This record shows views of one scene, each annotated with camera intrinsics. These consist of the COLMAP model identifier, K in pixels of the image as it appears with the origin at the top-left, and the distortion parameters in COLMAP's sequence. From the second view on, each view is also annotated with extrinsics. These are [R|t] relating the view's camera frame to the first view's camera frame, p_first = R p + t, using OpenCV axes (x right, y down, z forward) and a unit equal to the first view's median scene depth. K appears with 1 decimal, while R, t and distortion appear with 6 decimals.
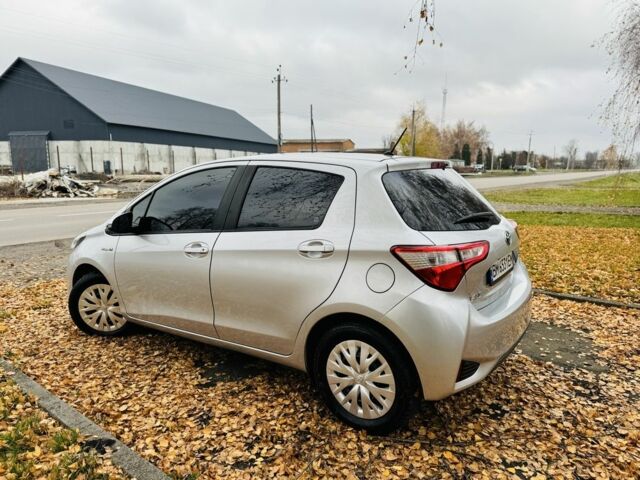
lens RADIAL K [[452.6, 0, 325.0], [0, 452.6, 246.6], [0, 0, 1]] dist [0.008757, -0.012848]
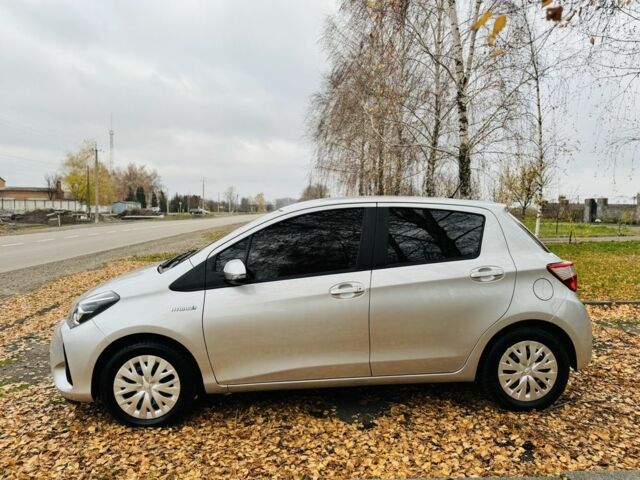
lens RADIAL K [[452.6, 0, 316.5], [0, 452.6, 239.4], [0, 0, 1]] dist [0.008757, -0.012848]
pose [[0.786280, -0.031607, 0.617061, -1.079739], [0.098401, 0.992350, -0.074557, -0.039585], [-0.609984, 0.119342, 0.783375, 0.279136]]
